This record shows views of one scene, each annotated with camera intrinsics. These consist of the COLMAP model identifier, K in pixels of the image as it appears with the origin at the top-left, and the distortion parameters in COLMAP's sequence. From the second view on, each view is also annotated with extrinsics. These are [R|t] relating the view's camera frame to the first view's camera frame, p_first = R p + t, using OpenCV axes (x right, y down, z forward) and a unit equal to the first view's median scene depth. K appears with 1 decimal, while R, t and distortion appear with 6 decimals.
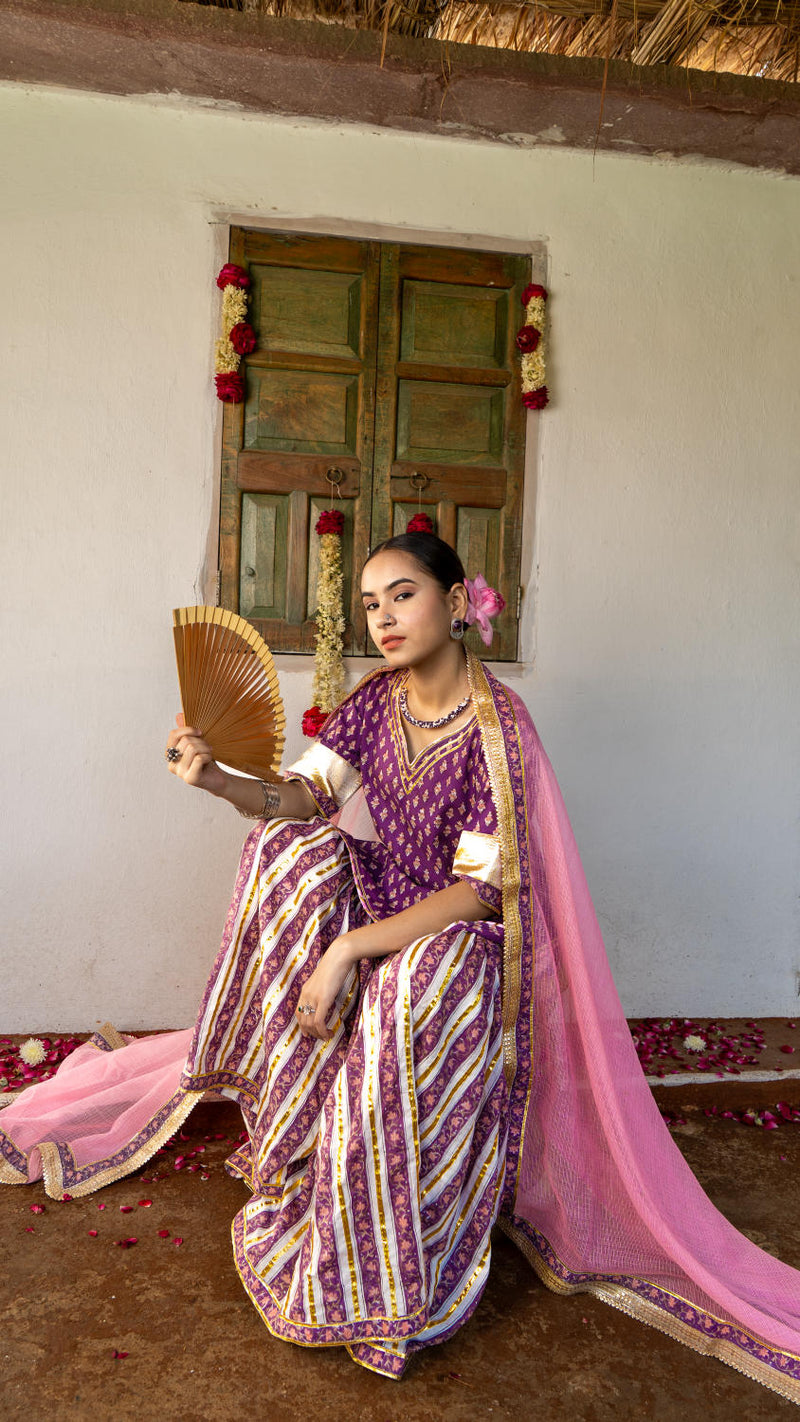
lens RADIAL K [[959.2, 0, 411.1], [0, 959.2, 685.2], [0, 0, 1]] dist [-0.007939, 0.001070]
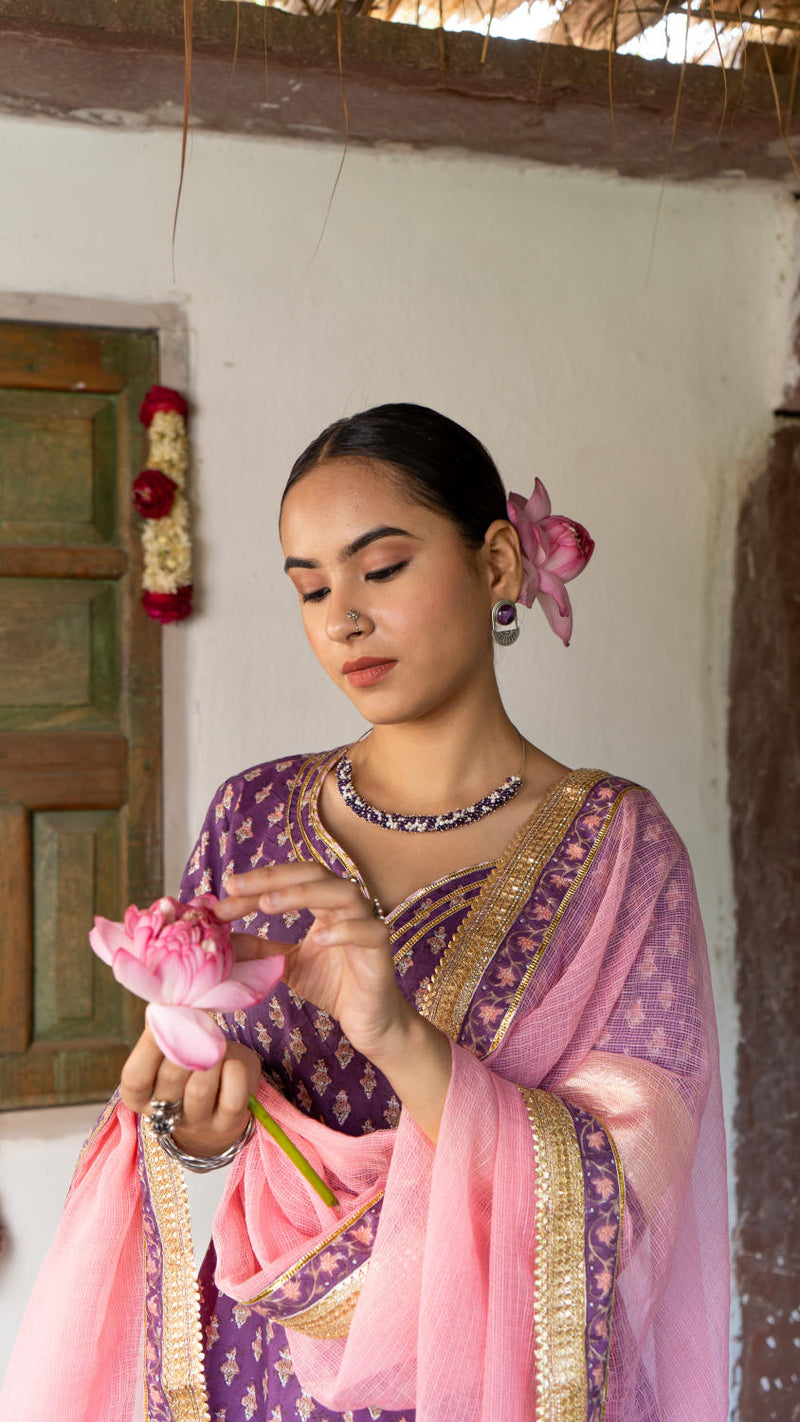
lens RADIAL K [[1367.9, 0, 400.0], [0, 1367.9, 711.0], [0, 0, 1]] dist [0.001001, 0.023895]
pose [[0.990171, -0.040139, 0.133981, 0.153130], [0.043532, 0.998799, -0.022486, -0.222206], [-0.132917, 0.028098, 0.990729, 0.245007]]
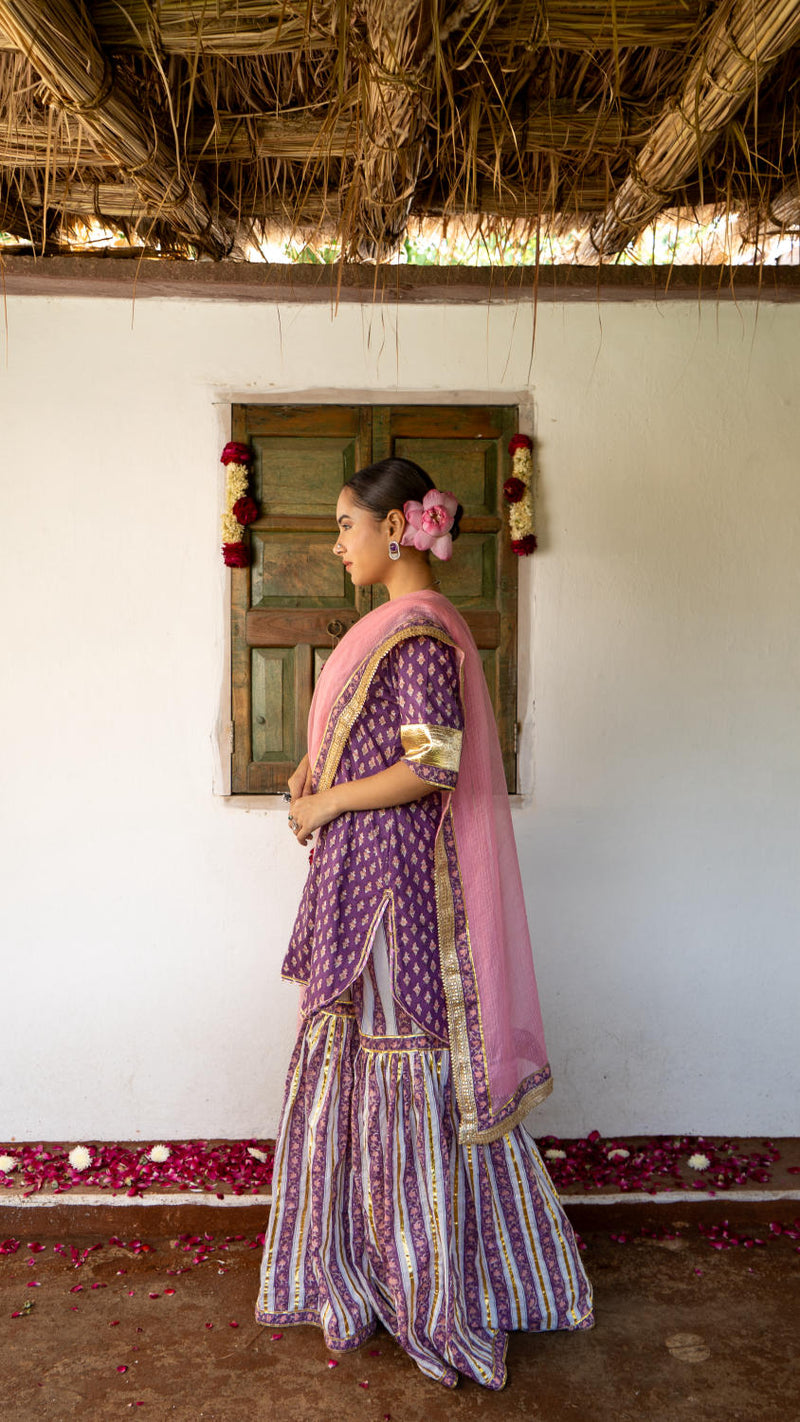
lens RADIAL K [[1165.2, 0, 398.7], [0, 1165.2, 718.4], [0, 0, 1]] dist [-0.001474, 0.000903]
pose [[0.991481, -0.026239, -0.127582, 0.154504], [0.028001, 0.999535, 0.012032, -0.131448], [0.127207, -0.015502, 0.991755, -0.285773]]
